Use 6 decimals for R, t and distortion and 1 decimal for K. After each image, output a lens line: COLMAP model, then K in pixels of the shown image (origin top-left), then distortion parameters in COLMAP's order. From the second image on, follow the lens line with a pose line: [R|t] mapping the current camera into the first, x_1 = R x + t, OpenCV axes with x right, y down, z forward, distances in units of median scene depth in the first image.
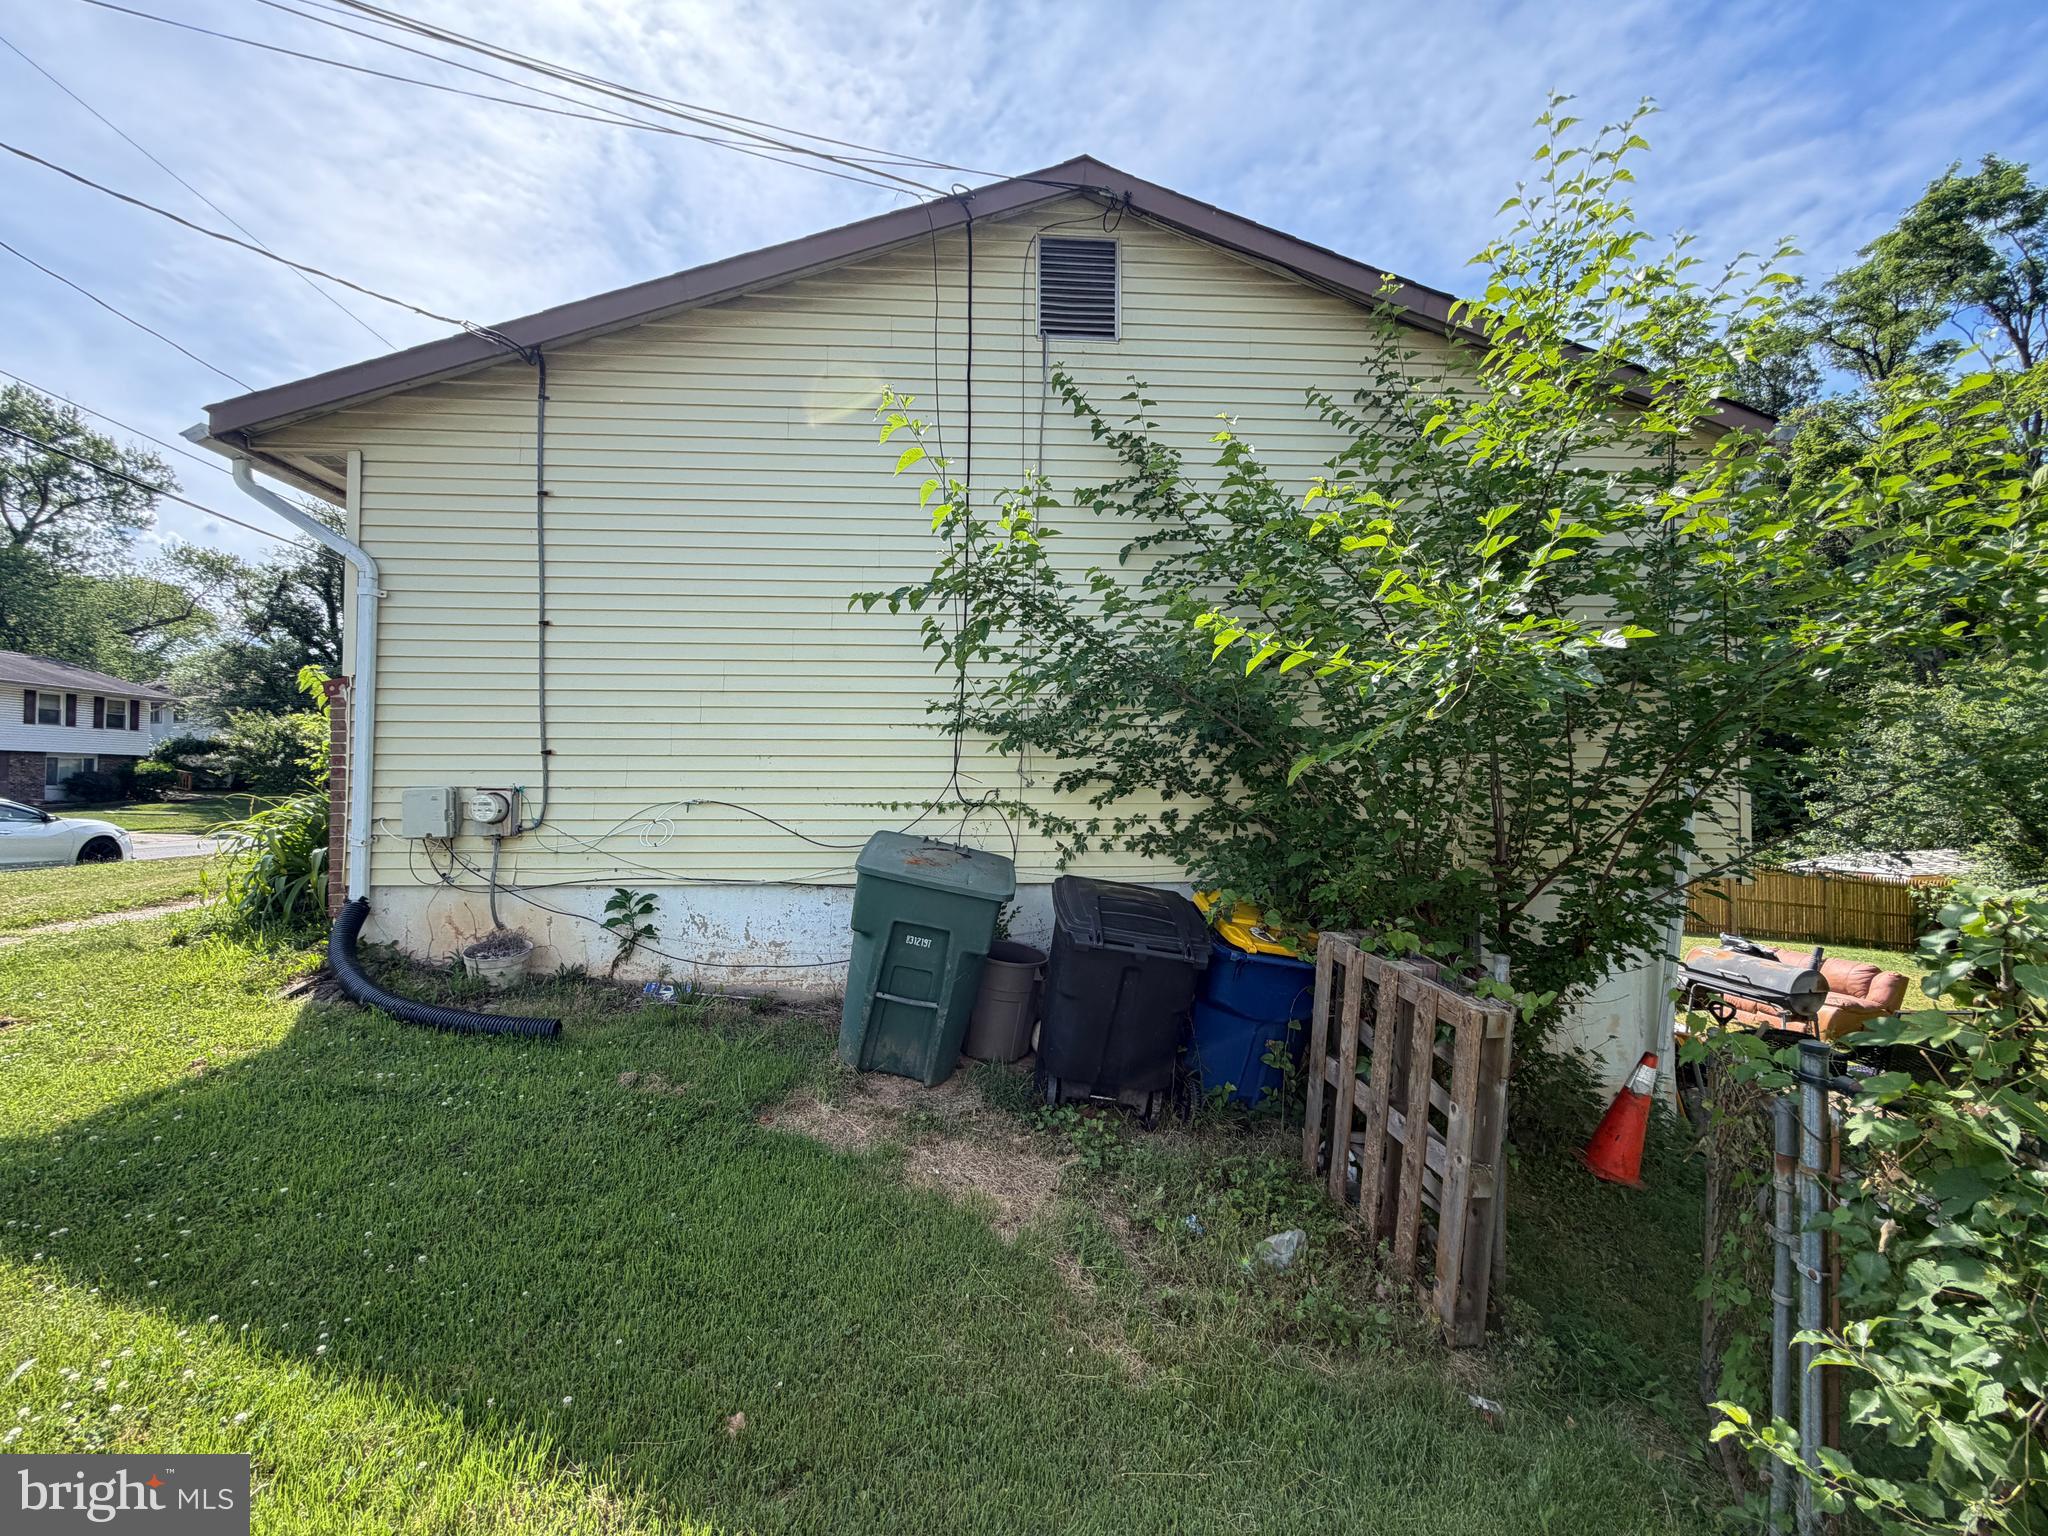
lens RADIAL K [[884.9, 0, 1035.0], [0, 884.9, 789.7], [0, 0, 1]] dist [0.003493, 0.000652]
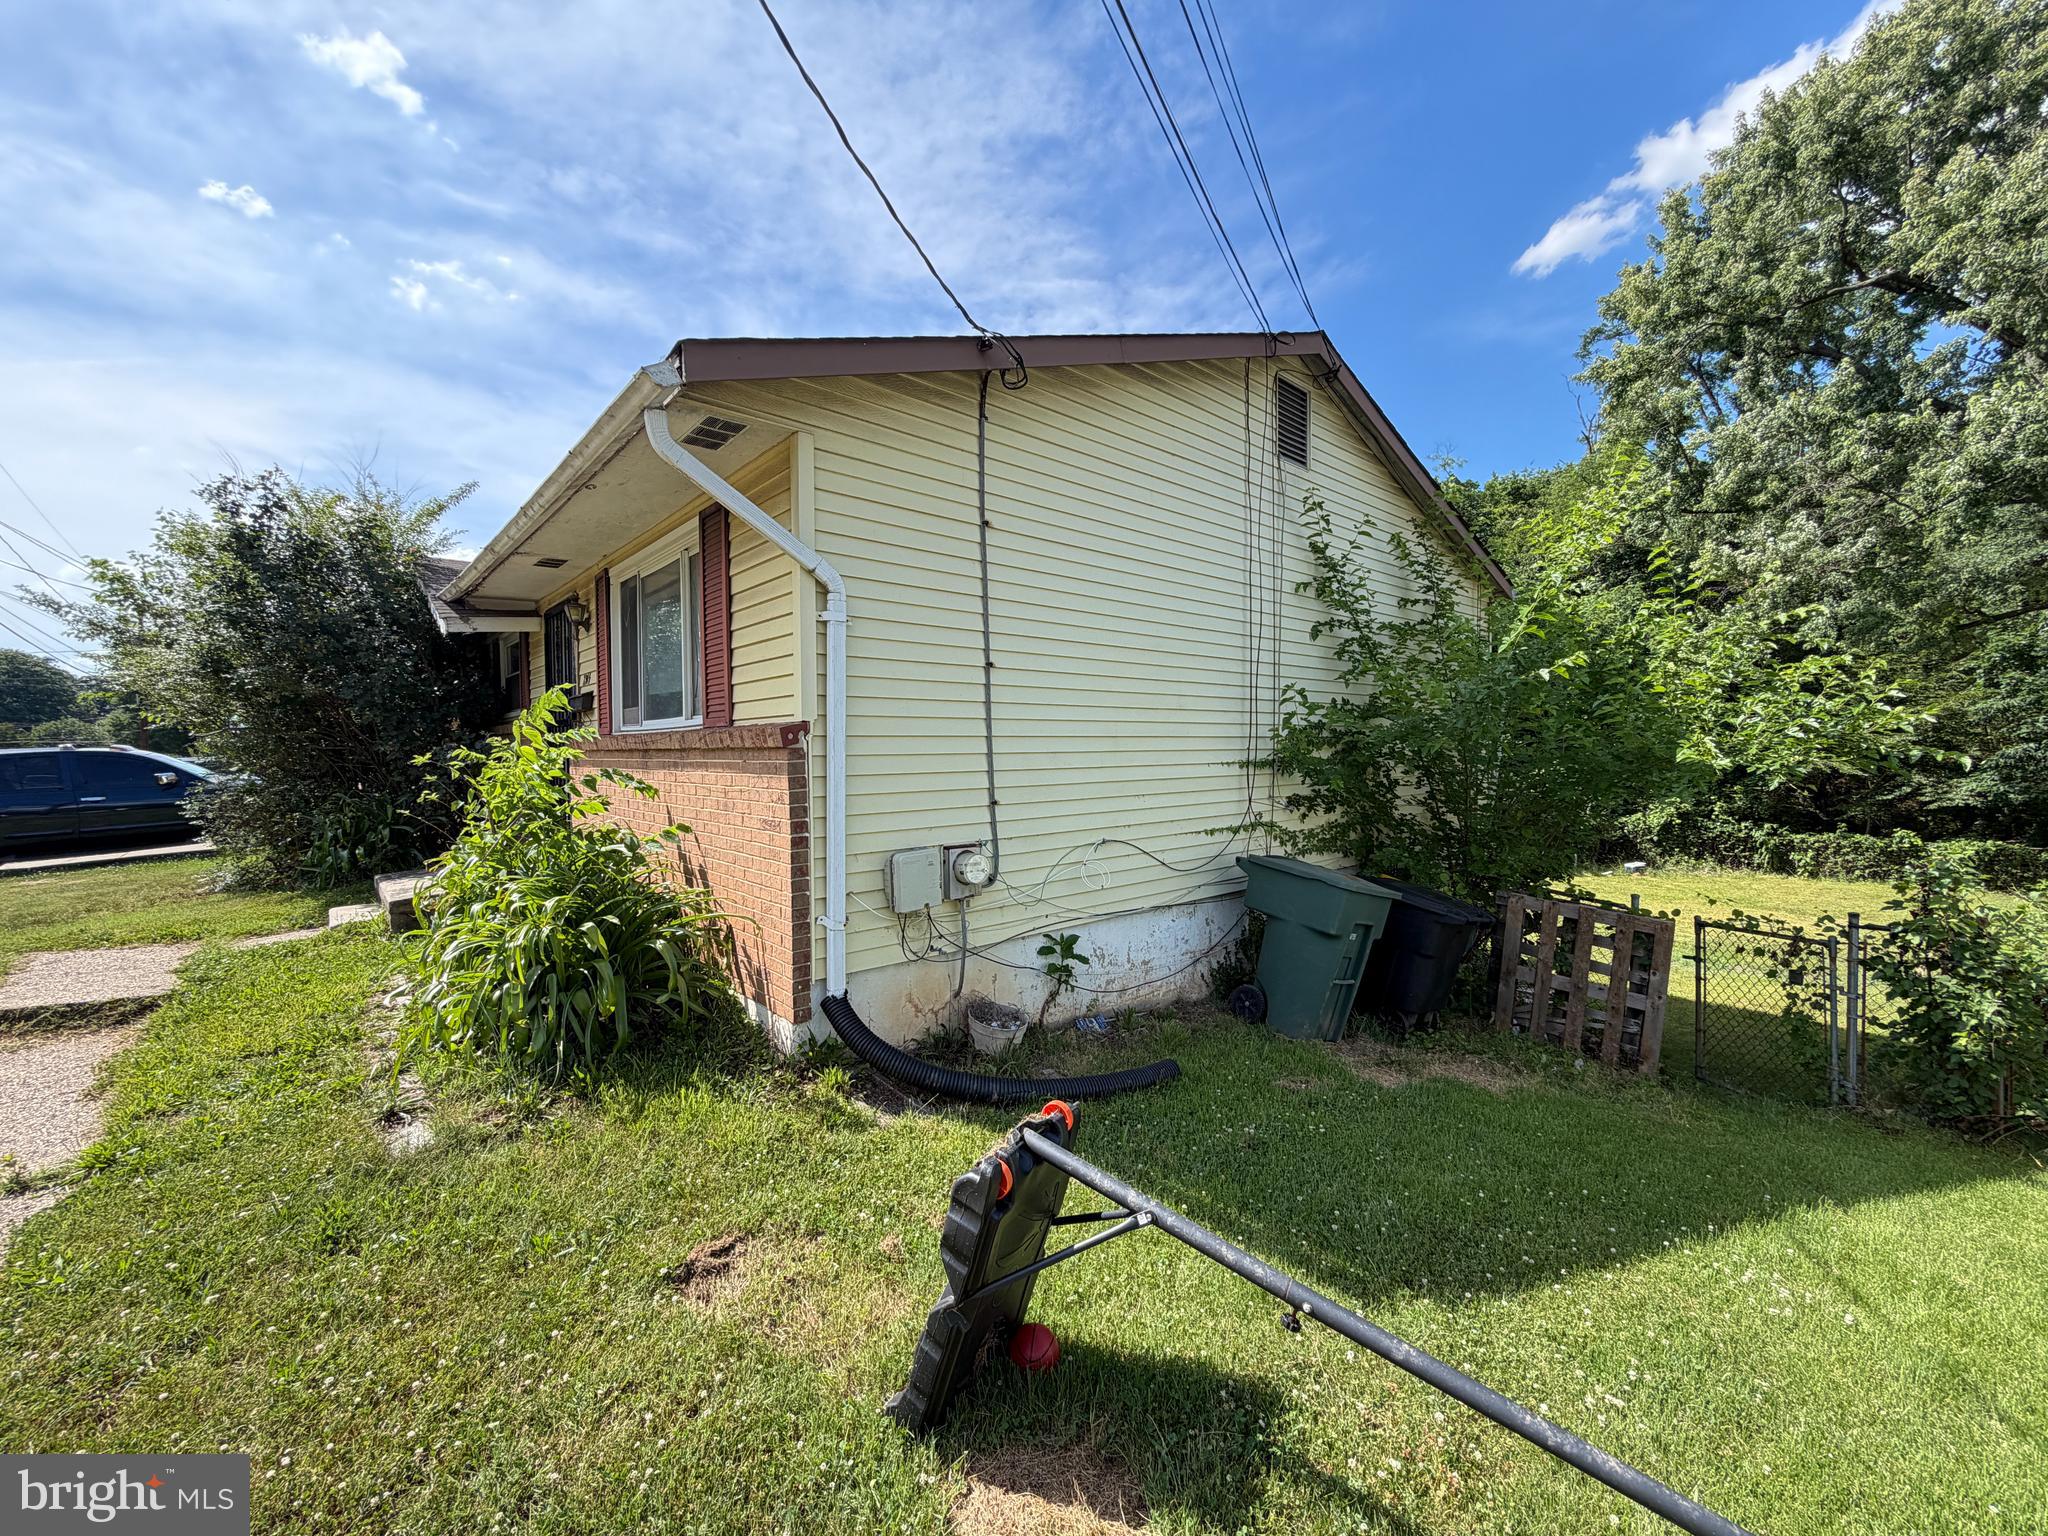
lens RADIAL K [[811.8, 0, 1023.2], [0, 811.8, 767.4], [0, 0, 1]] dist [-0.001964, 0.001519]
pose [[0.790012, -0.021320, 0.612721, -1.037012], [-0.006396, 0.999054, 0.043009, -0.114800], [-0.613058, -0.037897, 0.789128, 0.294626]]
